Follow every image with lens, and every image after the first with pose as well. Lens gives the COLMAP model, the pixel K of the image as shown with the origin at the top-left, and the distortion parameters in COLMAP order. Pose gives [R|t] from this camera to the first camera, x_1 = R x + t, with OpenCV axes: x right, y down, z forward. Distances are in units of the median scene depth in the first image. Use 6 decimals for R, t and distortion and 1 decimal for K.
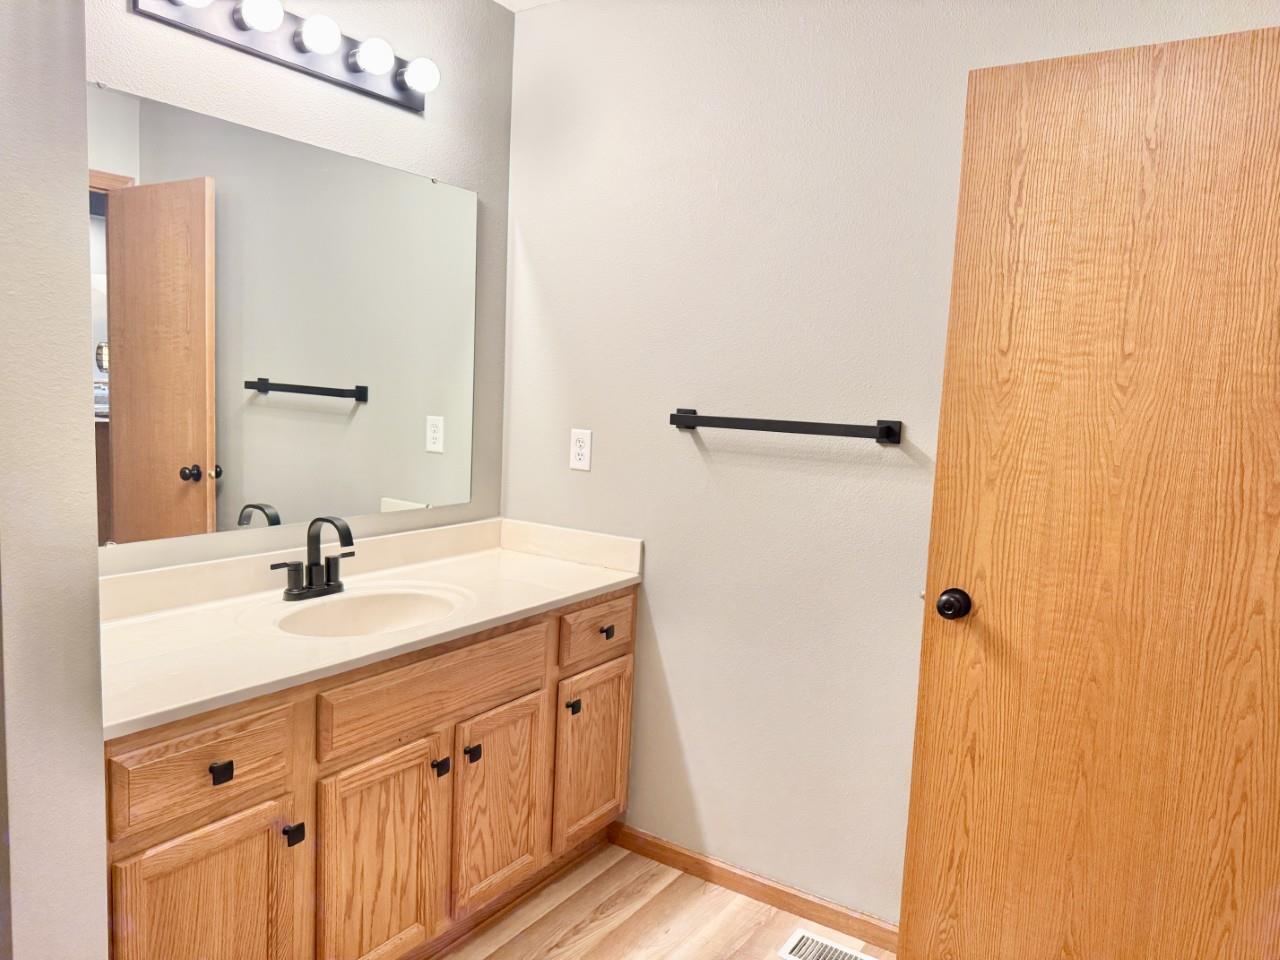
lens RADIAL K [[897.2, 0, 640.0], [0, 897.2, 480.0], [0, 0, 1]] dist [0.136560, -0.234421]
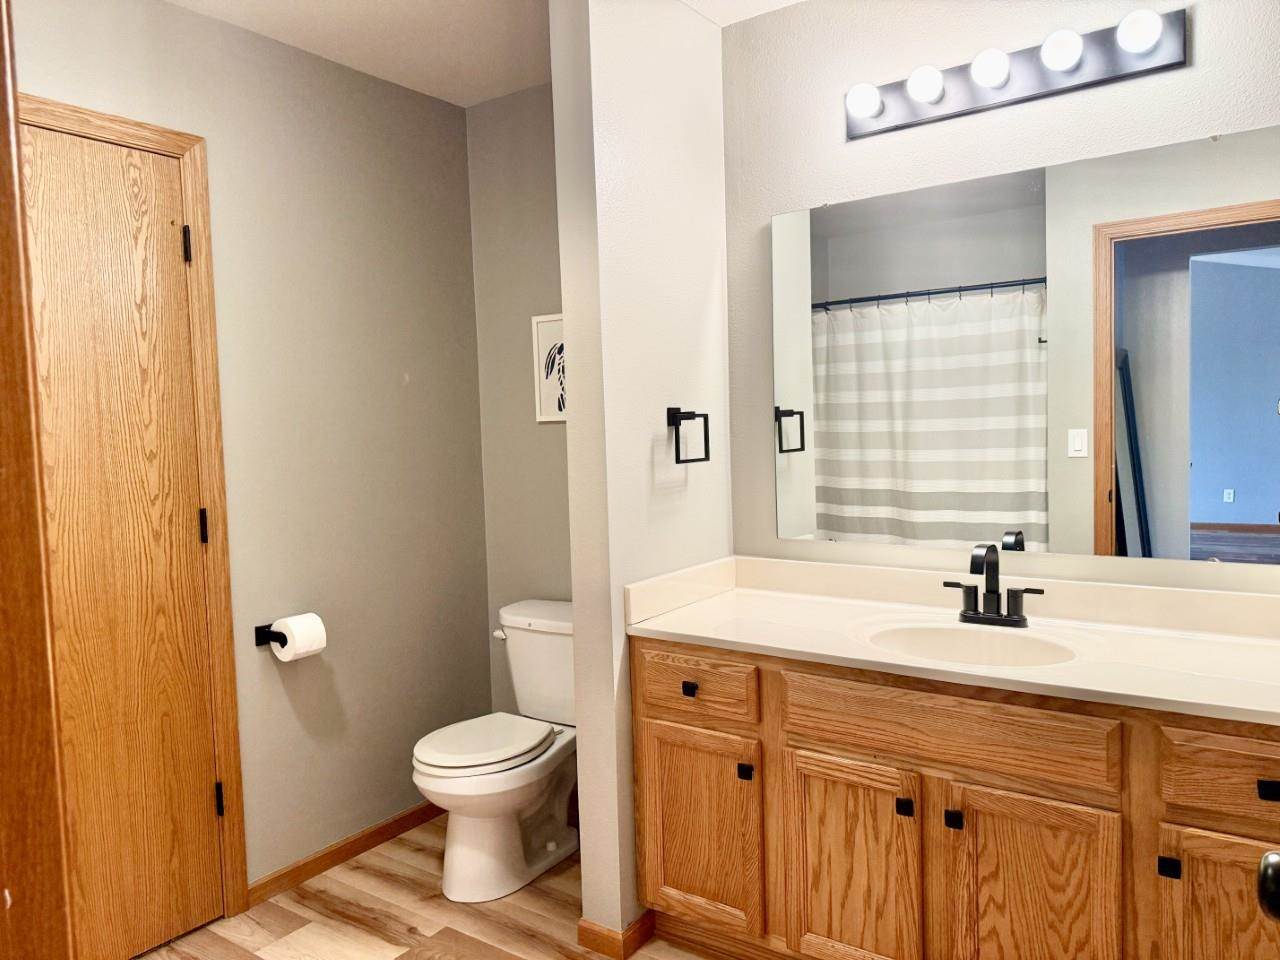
lens RADIAL K [[897.2, 0, 640.0], [0, 897.2, 480.0], [0, 0, 1]] dist [0.136560, -0.234421]
pose [[-0.045025, 0.010156, -0.998934, 0.717639], [-0.077475, 0.996901, 0.013628, -0.014504], [0.995977, 0.078006, -0.044099, 0.721189]]
